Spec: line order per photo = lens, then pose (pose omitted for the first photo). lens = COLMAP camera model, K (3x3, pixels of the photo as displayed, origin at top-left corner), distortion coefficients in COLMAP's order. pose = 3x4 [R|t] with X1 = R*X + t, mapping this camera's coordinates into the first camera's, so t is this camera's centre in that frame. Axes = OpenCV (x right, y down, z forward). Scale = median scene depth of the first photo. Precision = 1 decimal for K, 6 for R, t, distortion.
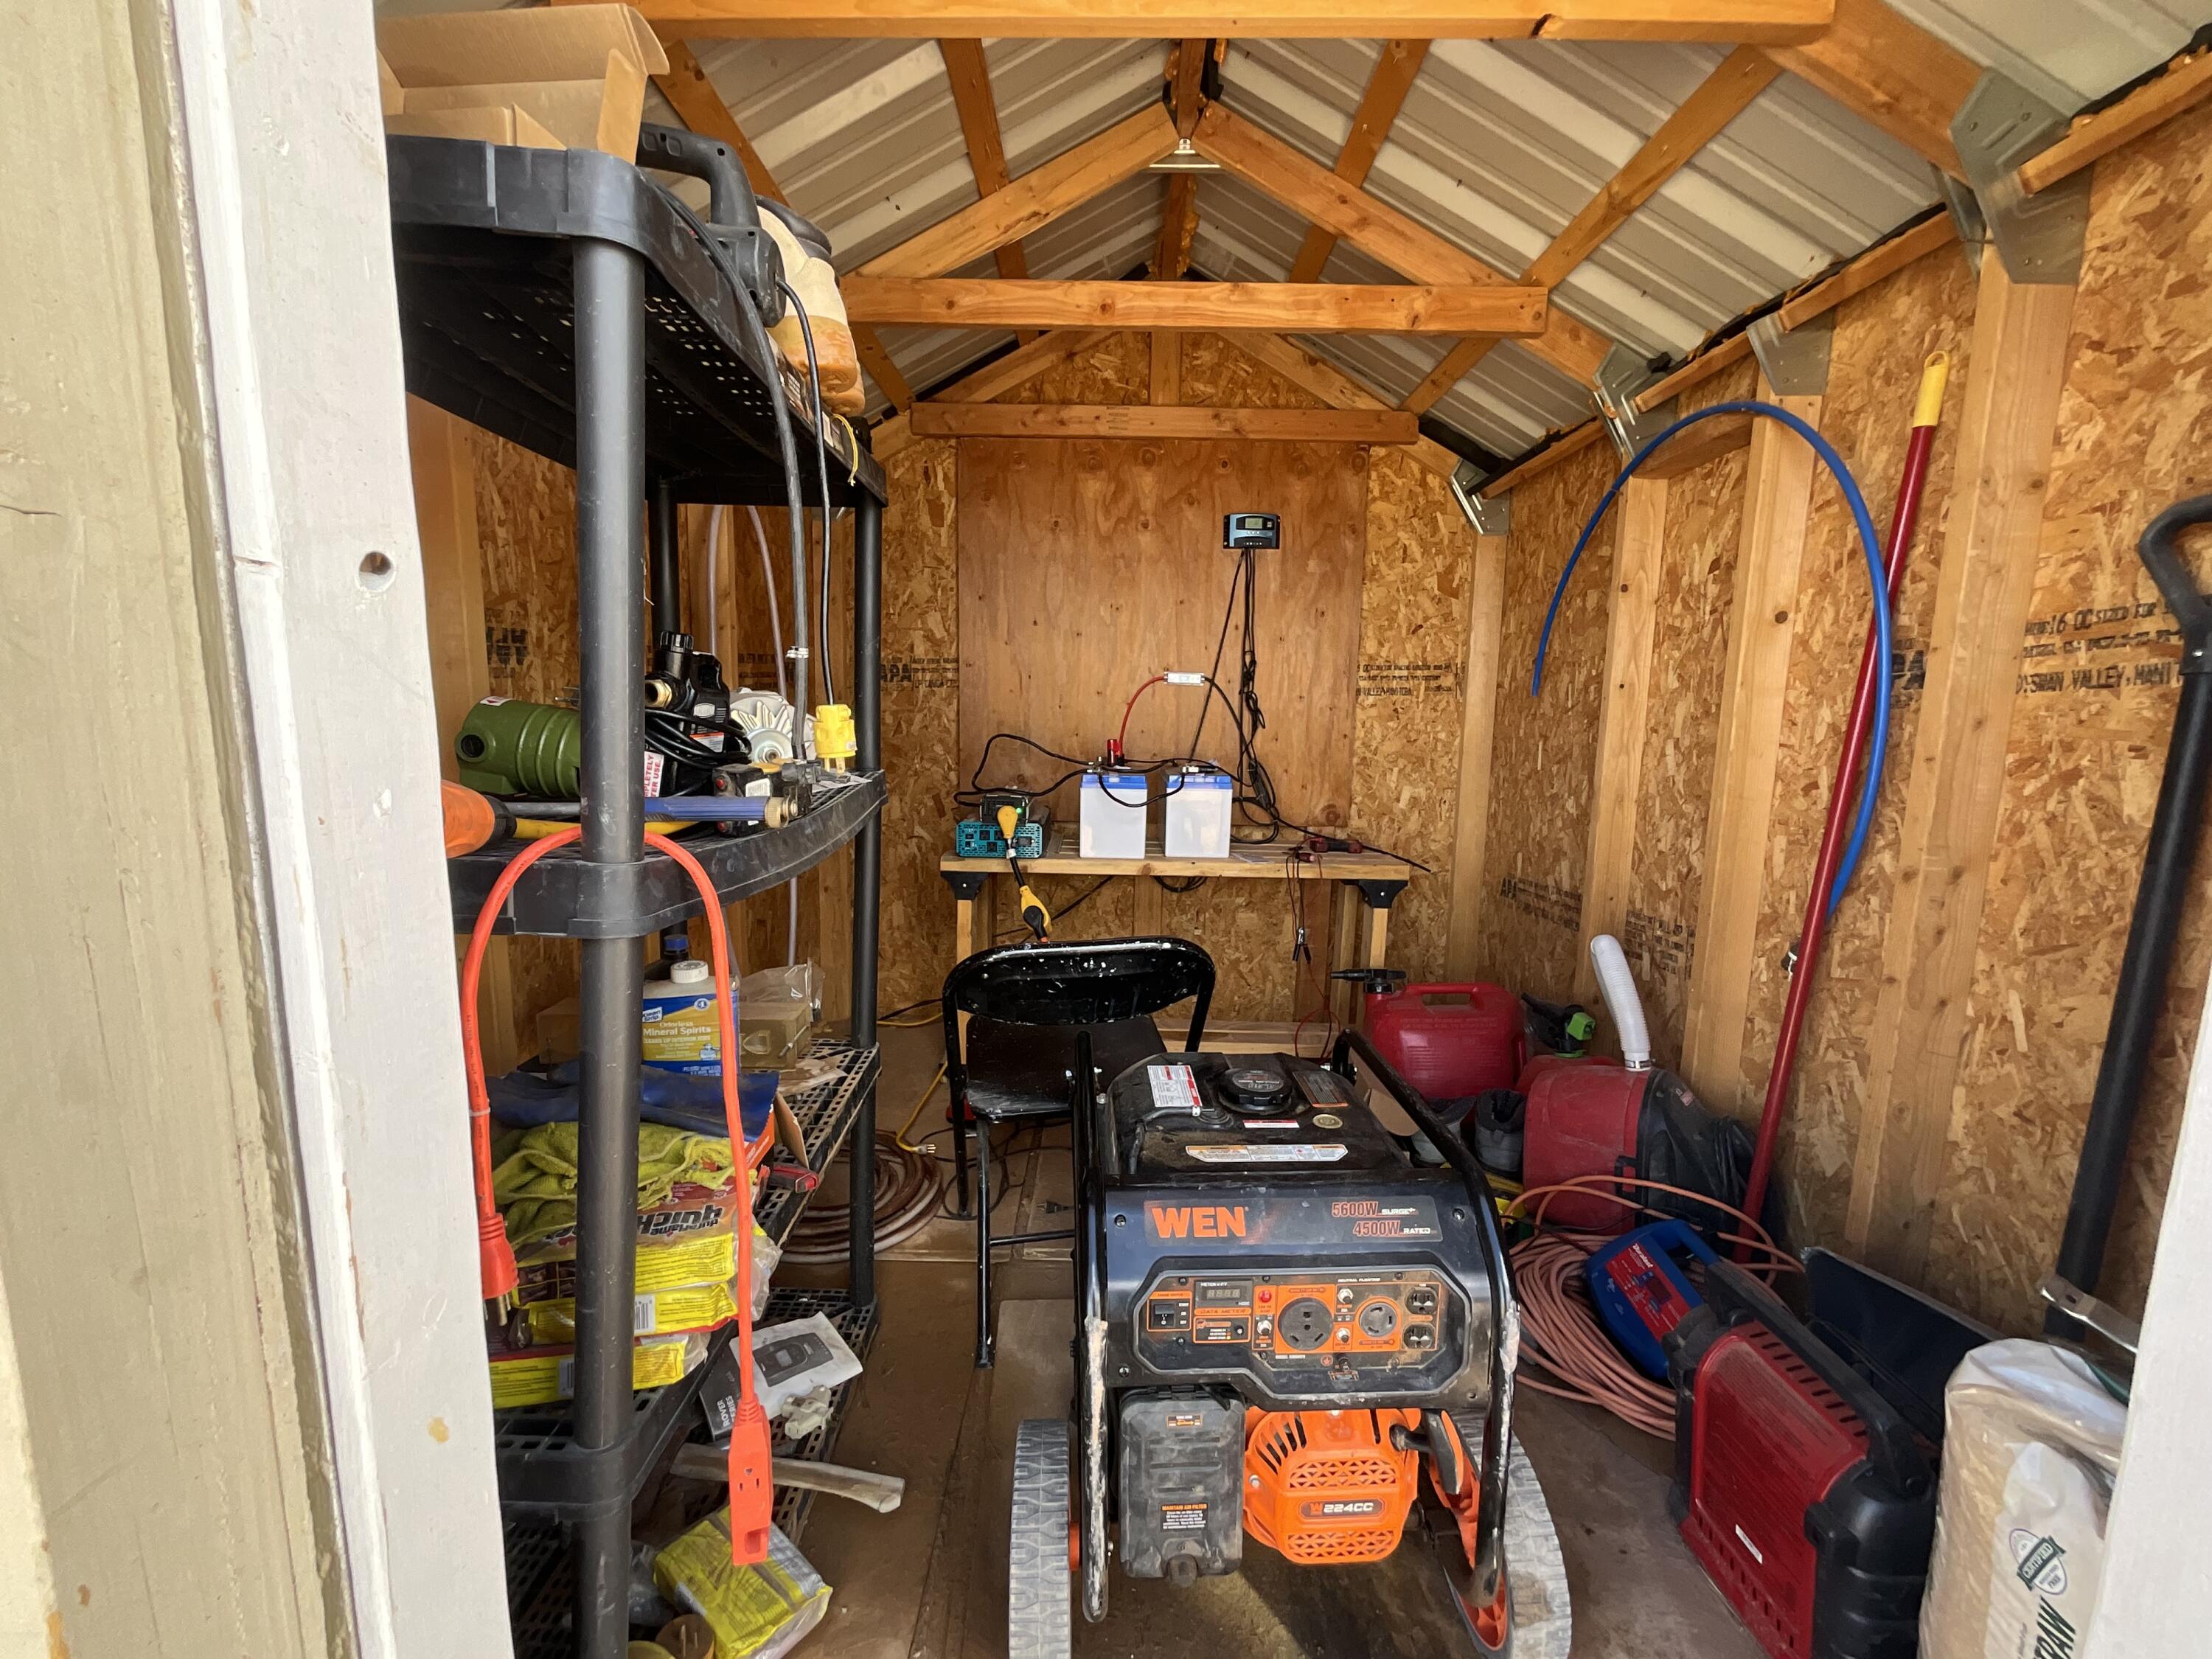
lens RADIAL K [[885.4, 0, 1110.4], [0, 885.4, 839.7], [0, 0, 1]] dist [0.003350, -0.001160]
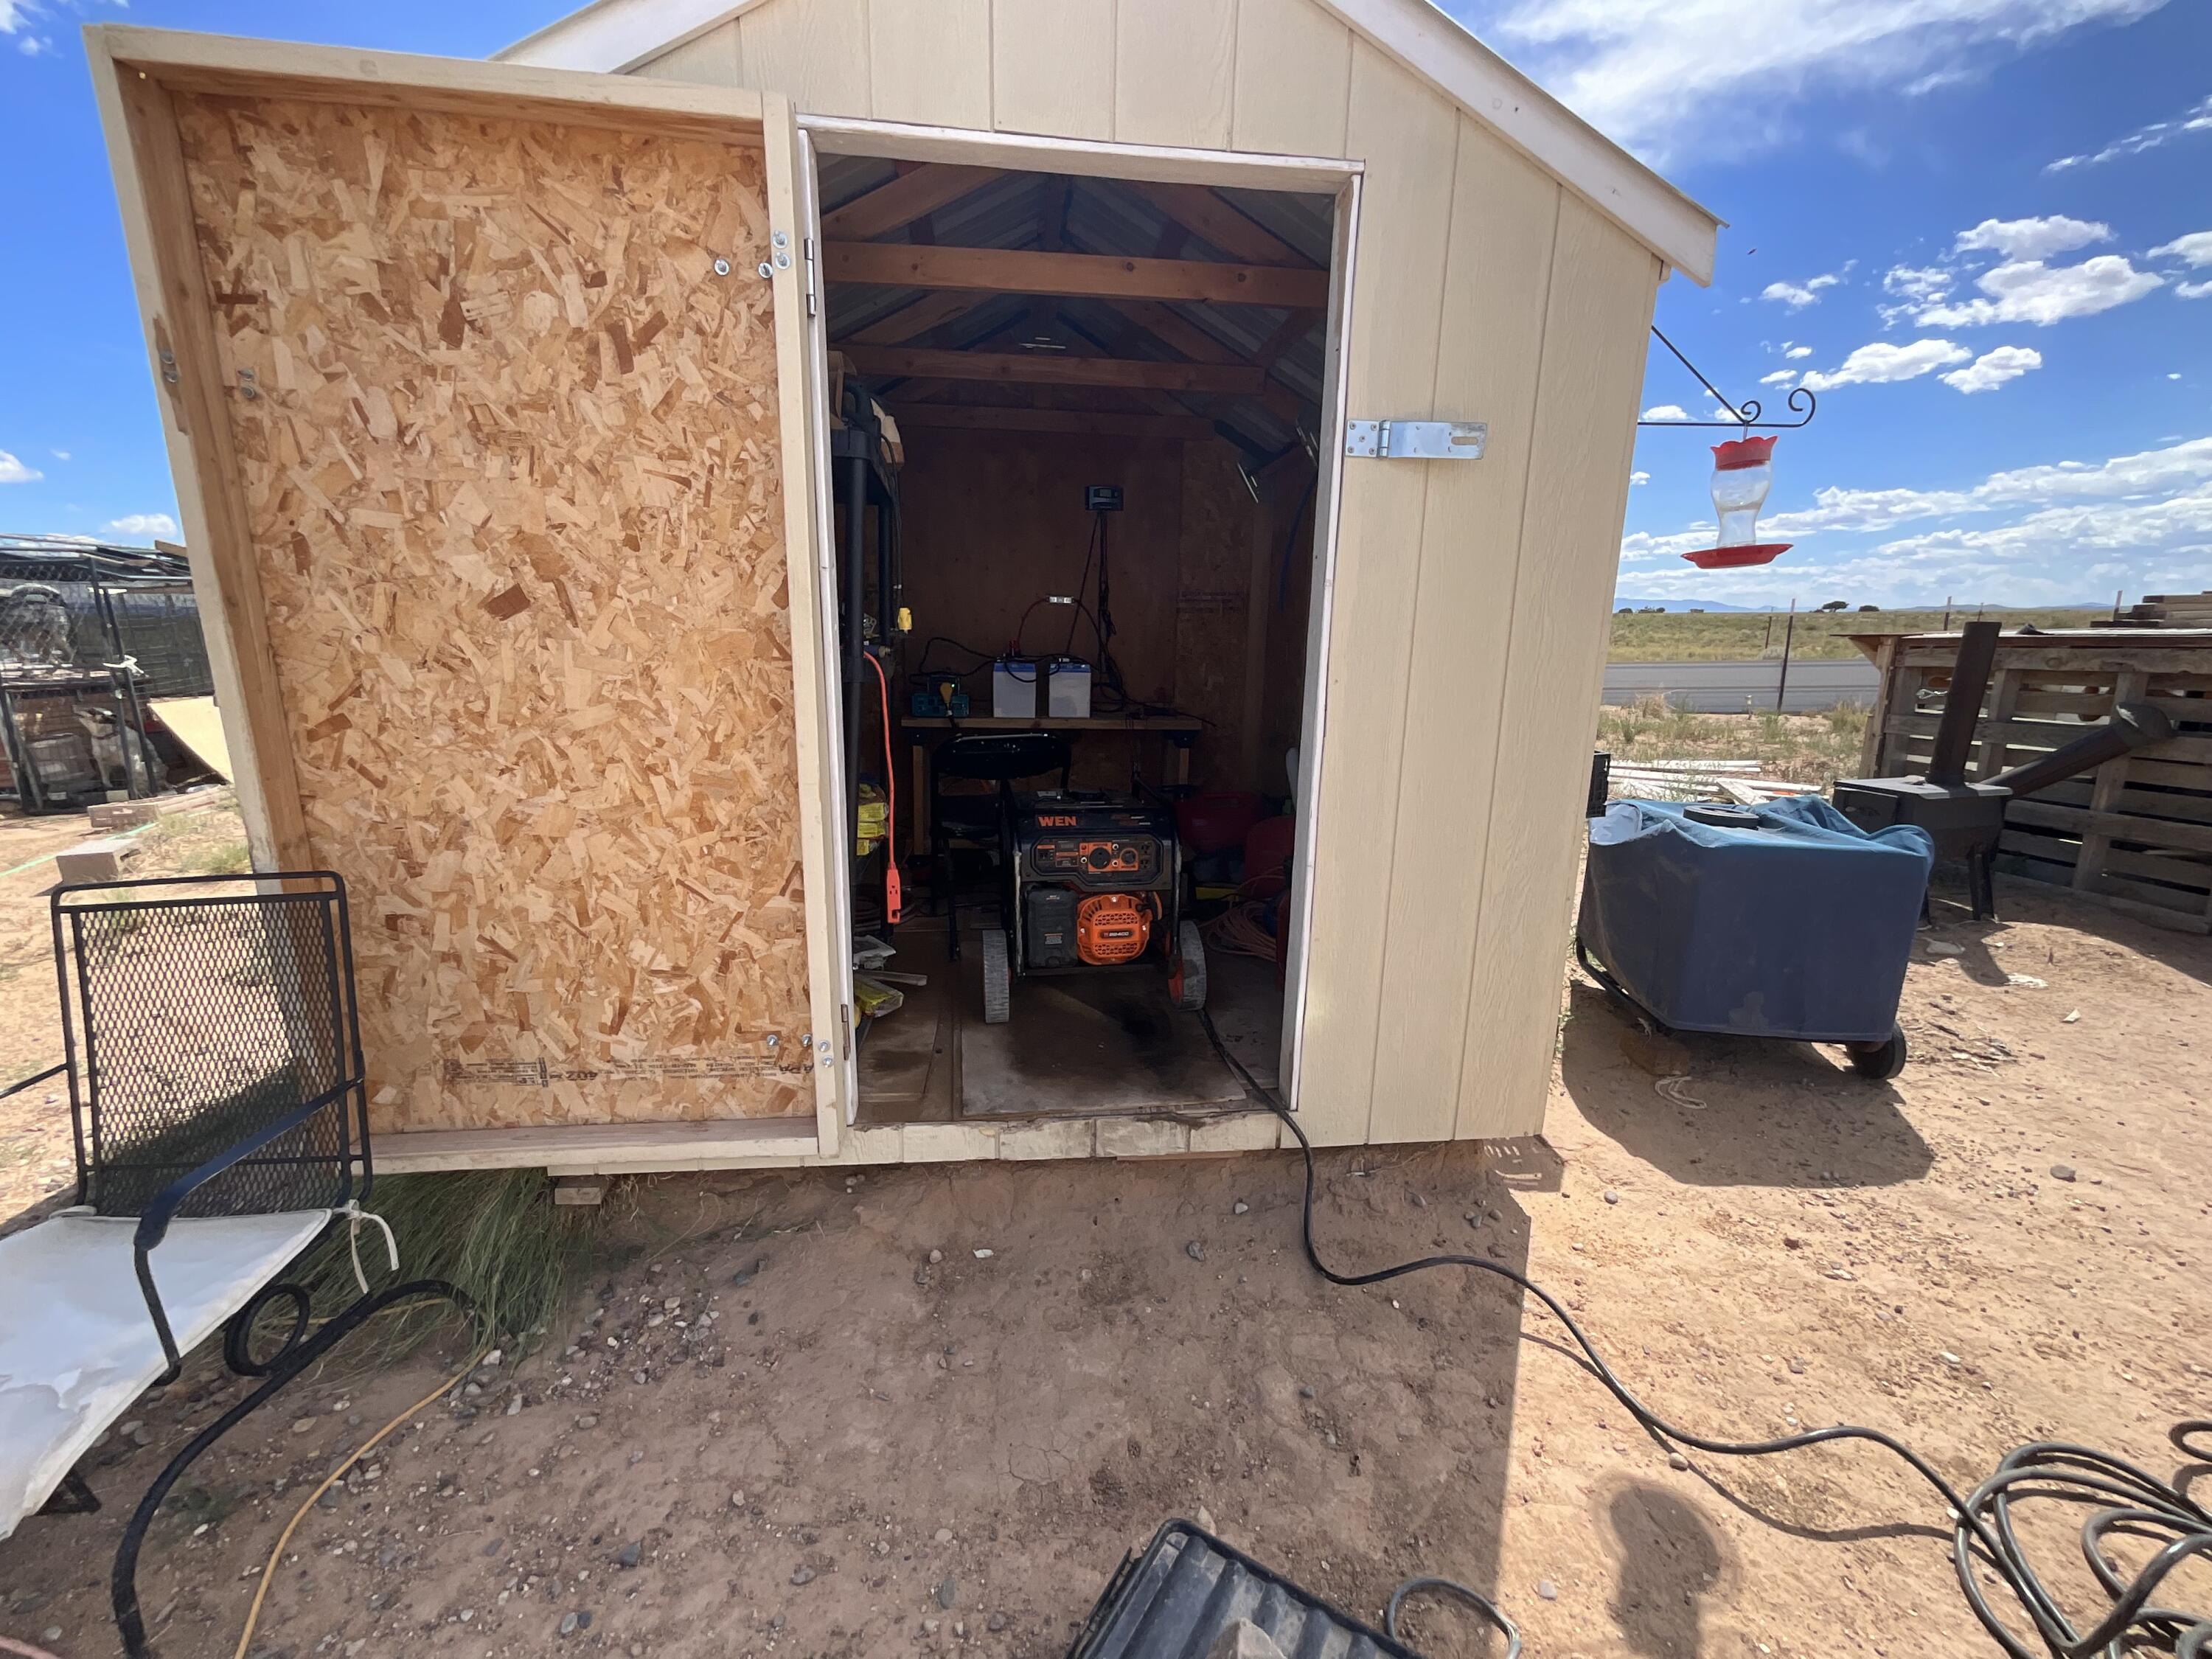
lens RADIAL K [[885.4, 0, 1106.2], [0, 885.4, 844.6], [0, 0, 1]] dist [0.003350, -0.001160]
pose [[0.993390, -0.021551, 0.112748, -0.017695], [0.011780, 0.996171, 0.086625, 0.109521], [-0.114184, -0.084724, 0.989840, -0.568342]]
